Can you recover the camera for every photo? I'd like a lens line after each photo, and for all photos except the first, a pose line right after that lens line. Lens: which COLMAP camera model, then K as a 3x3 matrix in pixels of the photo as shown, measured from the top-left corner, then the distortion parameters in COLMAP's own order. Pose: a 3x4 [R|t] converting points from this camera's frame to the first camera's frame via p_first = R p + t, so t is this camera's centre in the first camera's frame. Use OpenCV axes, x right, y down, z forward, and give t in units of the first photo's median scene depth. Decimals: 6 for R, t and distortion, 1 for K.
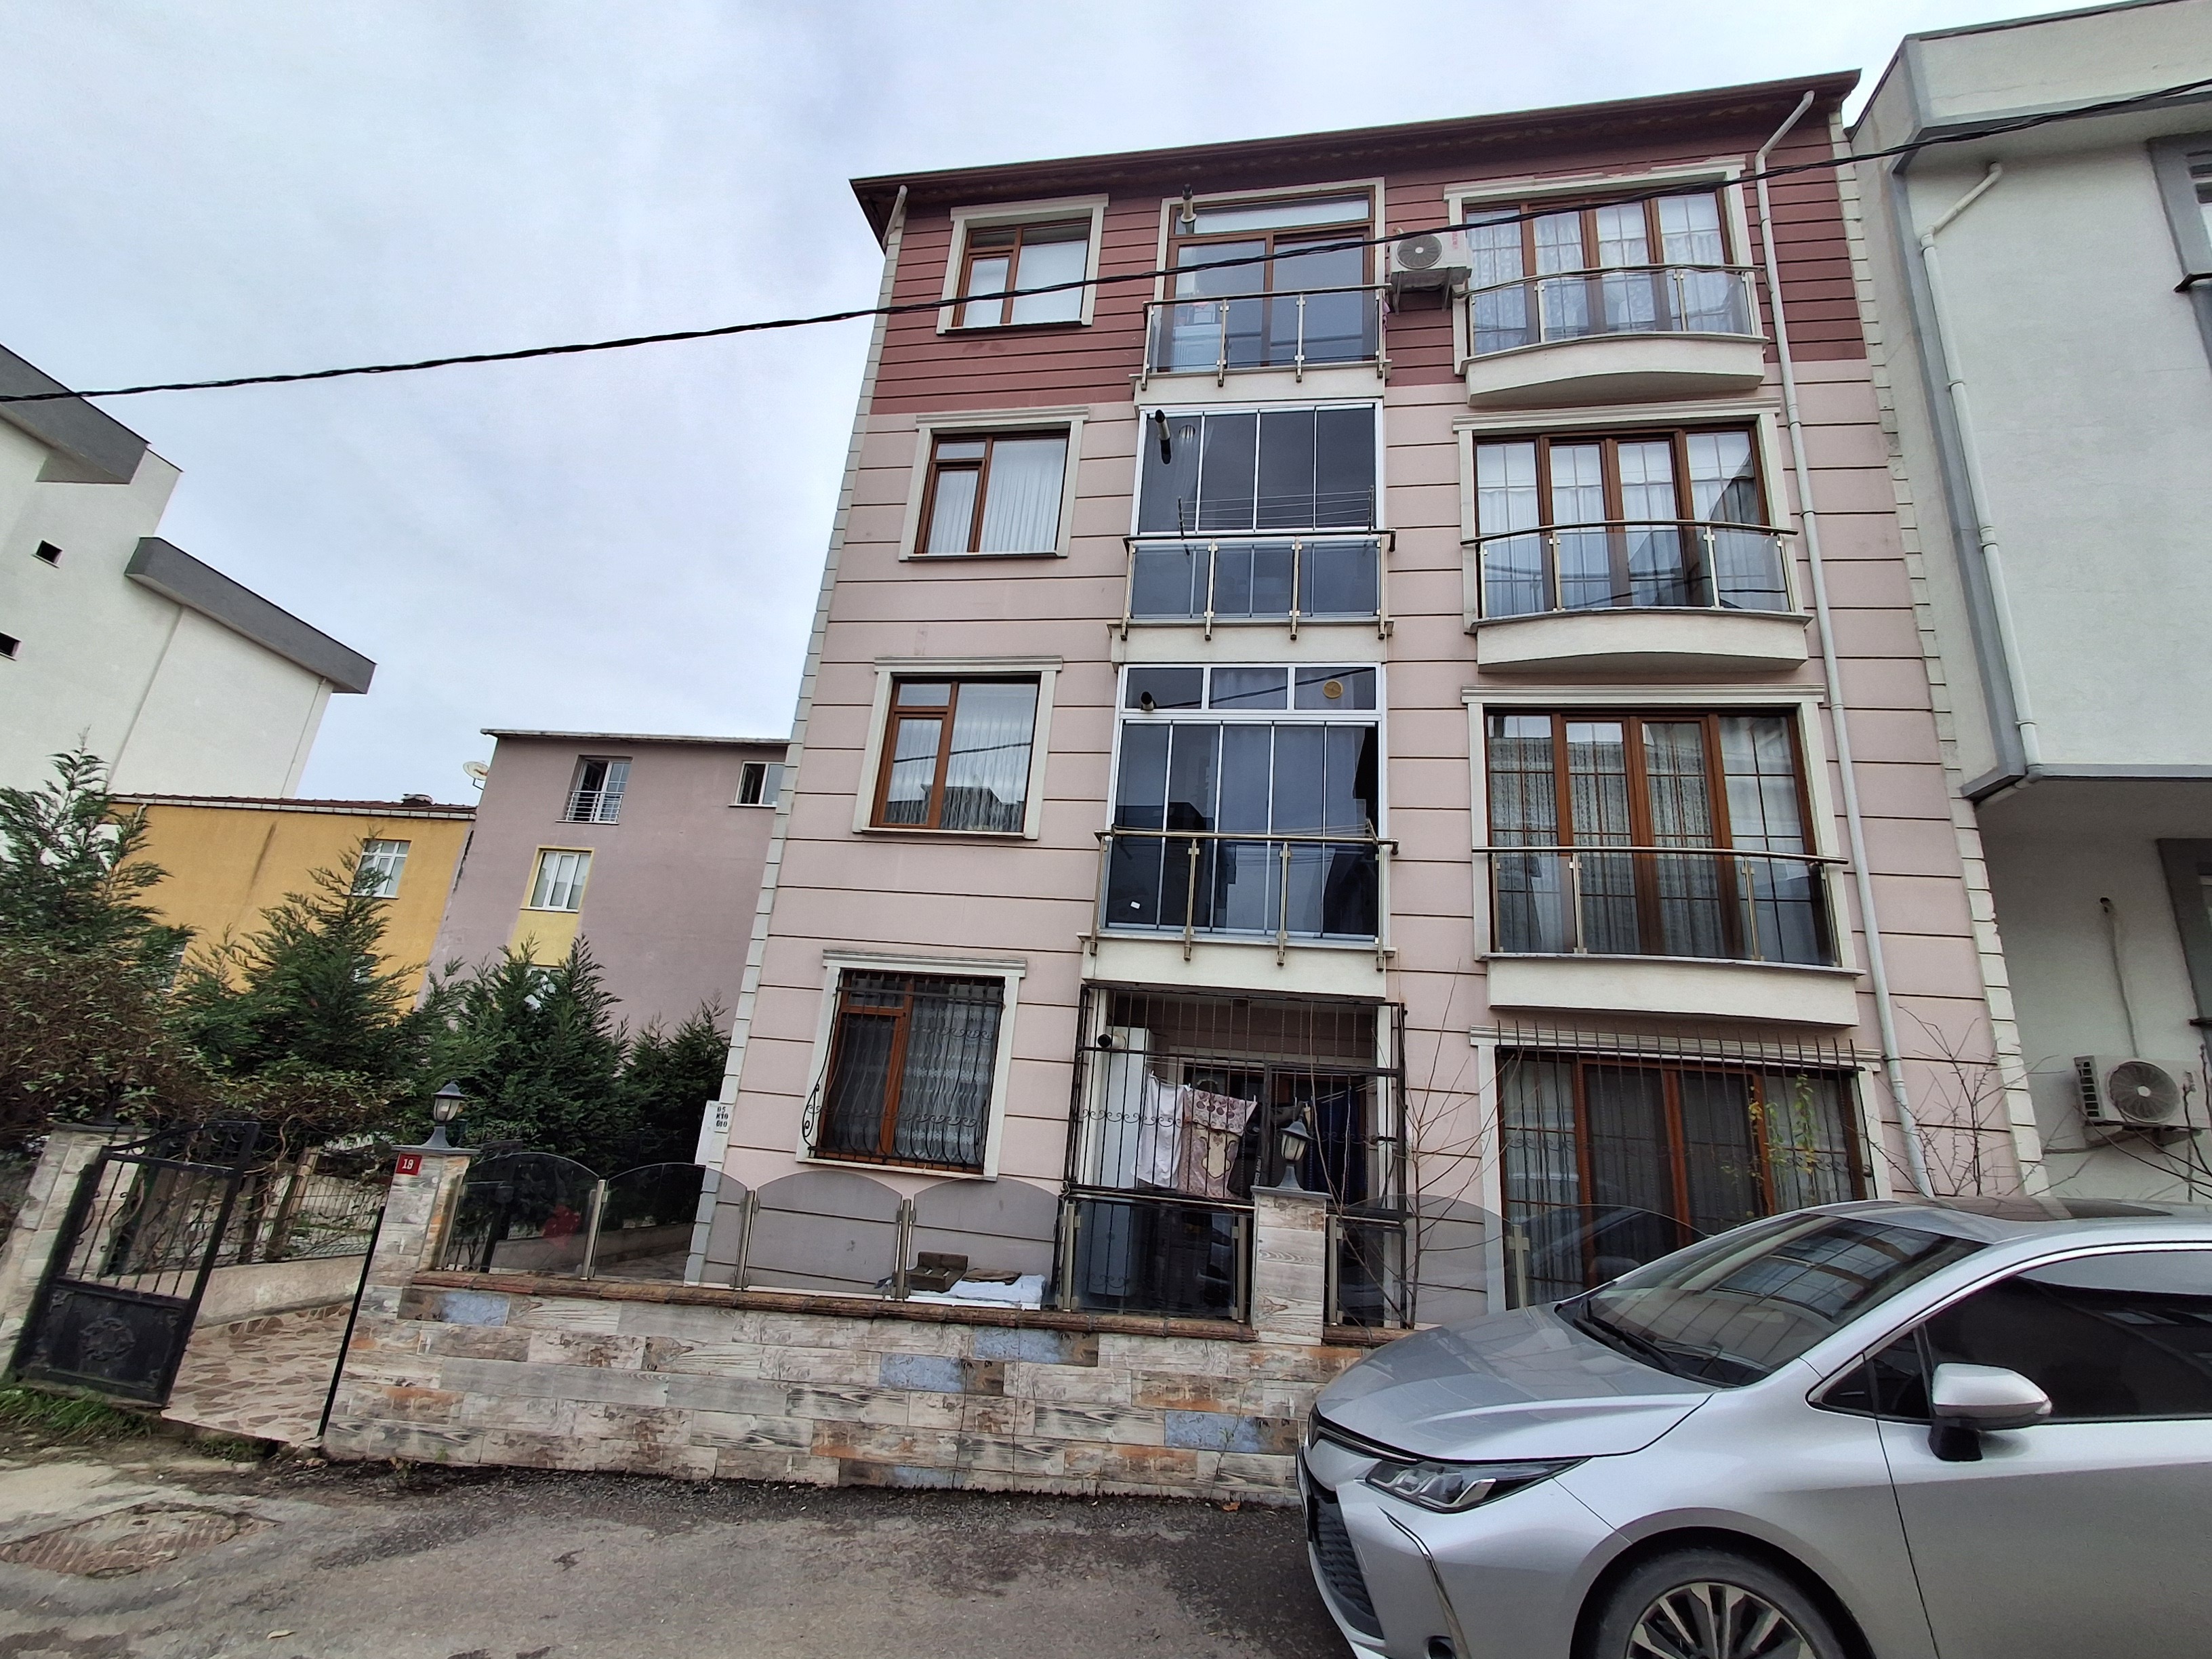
lens RADIAL K [[1003.5, 0, 1097.8], [0, 1003.5, 818.6], [0, 0, 1]] dist [-0.005159, 0.000521]
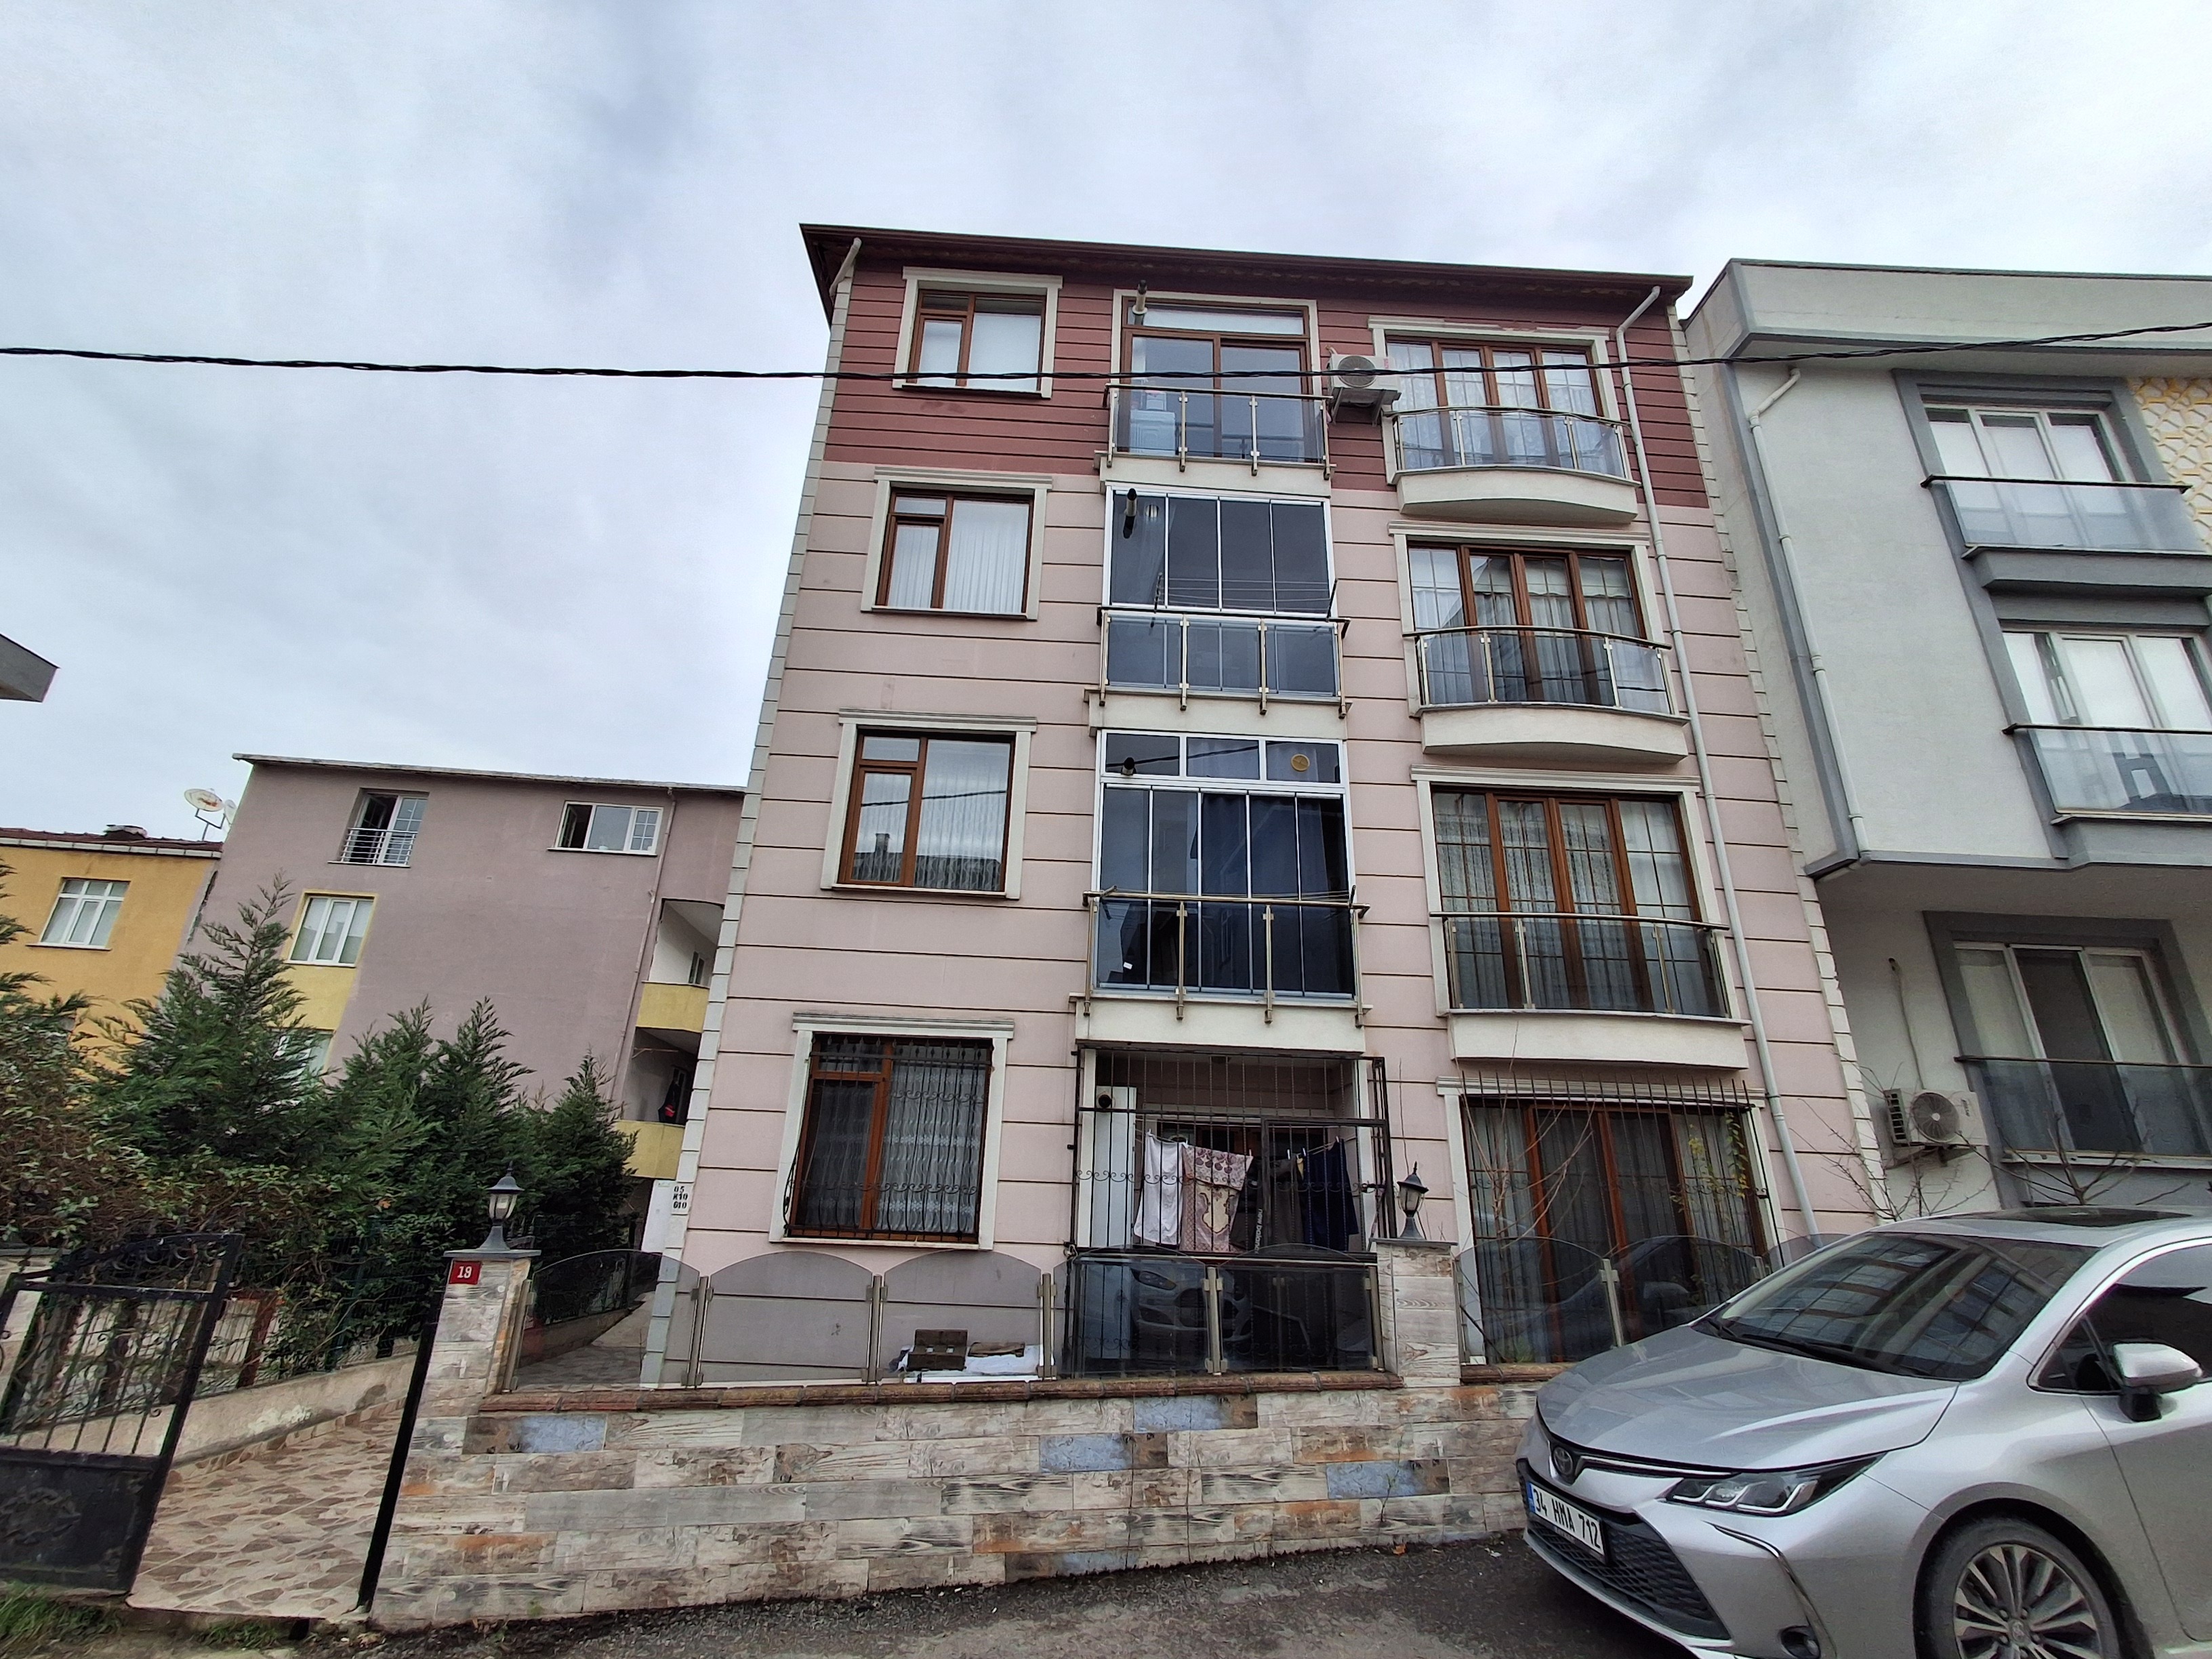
lens RADIAL K [[1000.3, 0, 1098.3], [0, 1000.3, 818.1], [0, 0, 1]] dist [-0.006004, -0.000528]
pose [[0.975487, 0.030266, 0.217966, -0.225213], [-0.019331, 0.998453, -0.052131, -0.010388], [-0.219206, 0.046639, 0.974563, 0.007278]]
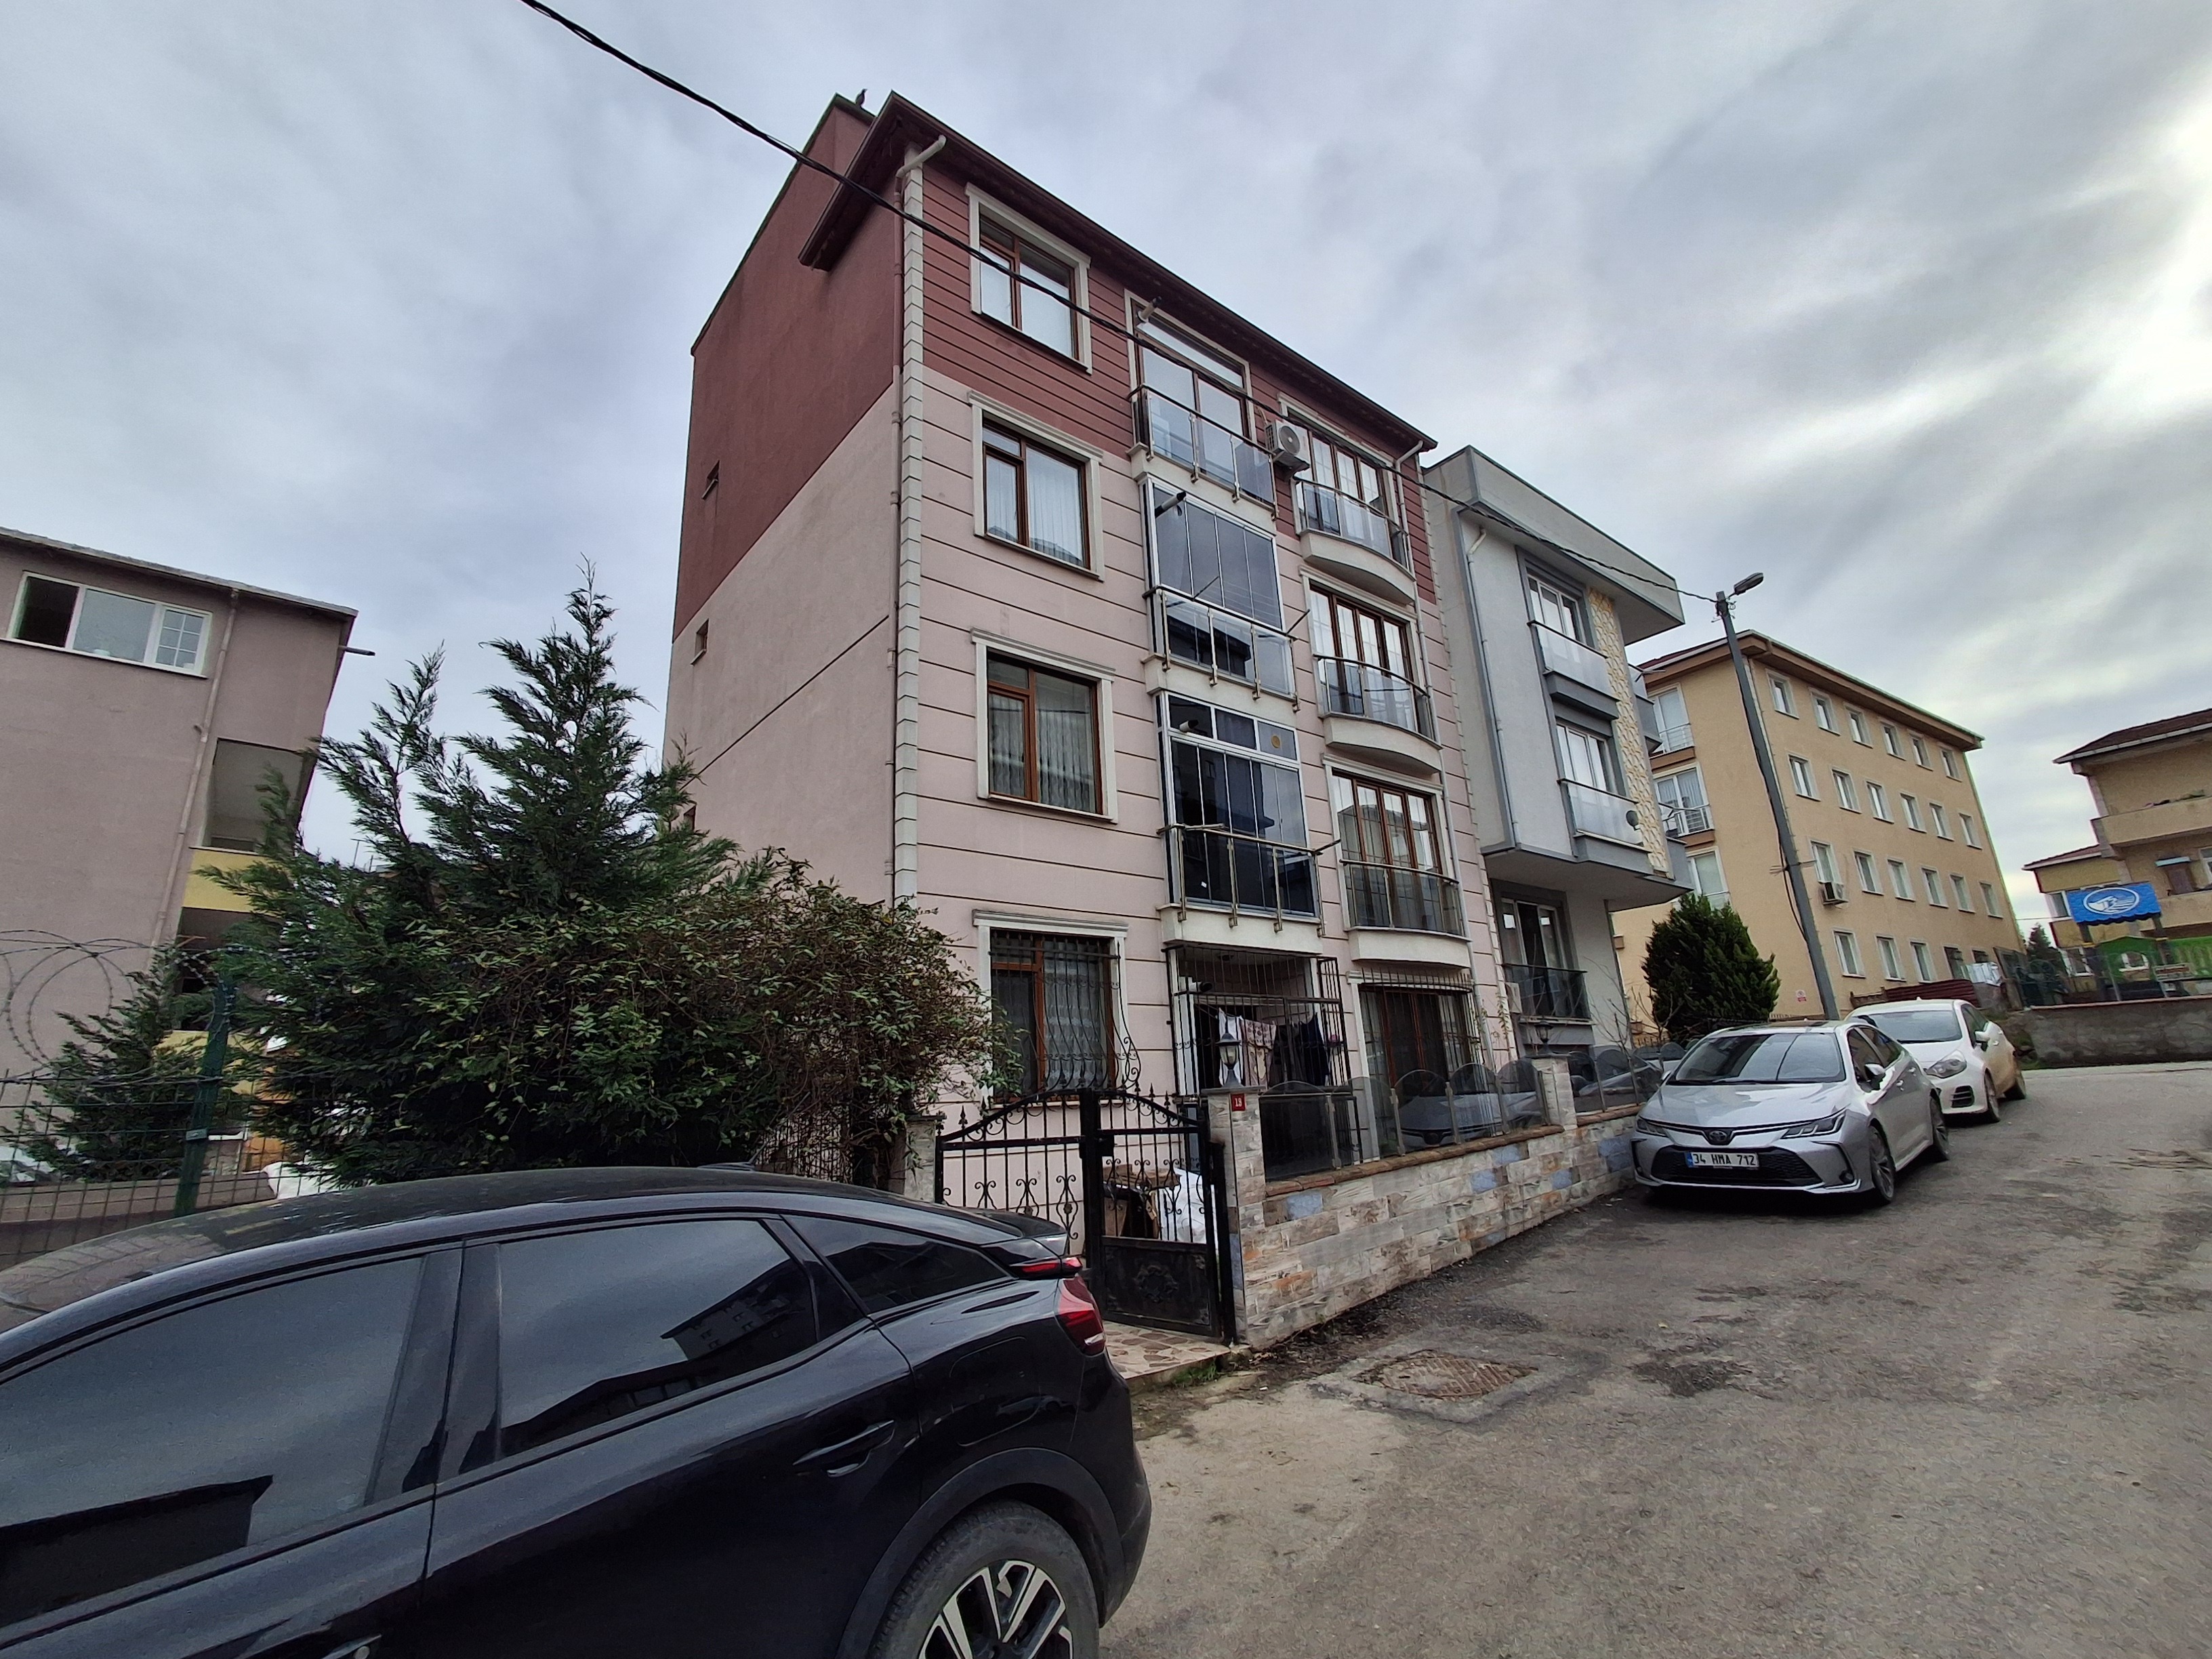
lens RADIAL K [[1000.3, 0, 1098.3], [0, 1000.3, 818.1], [0, 0, 1]] dist [-0.006004, -0.000528]
pose [[0.650479, 0.099748, 0.752946, -1.083619], [-0.133528, 0.990917, -0.015917, 0.040125], [-0.747694, -0.090185, 0.657890, 0.253813]]
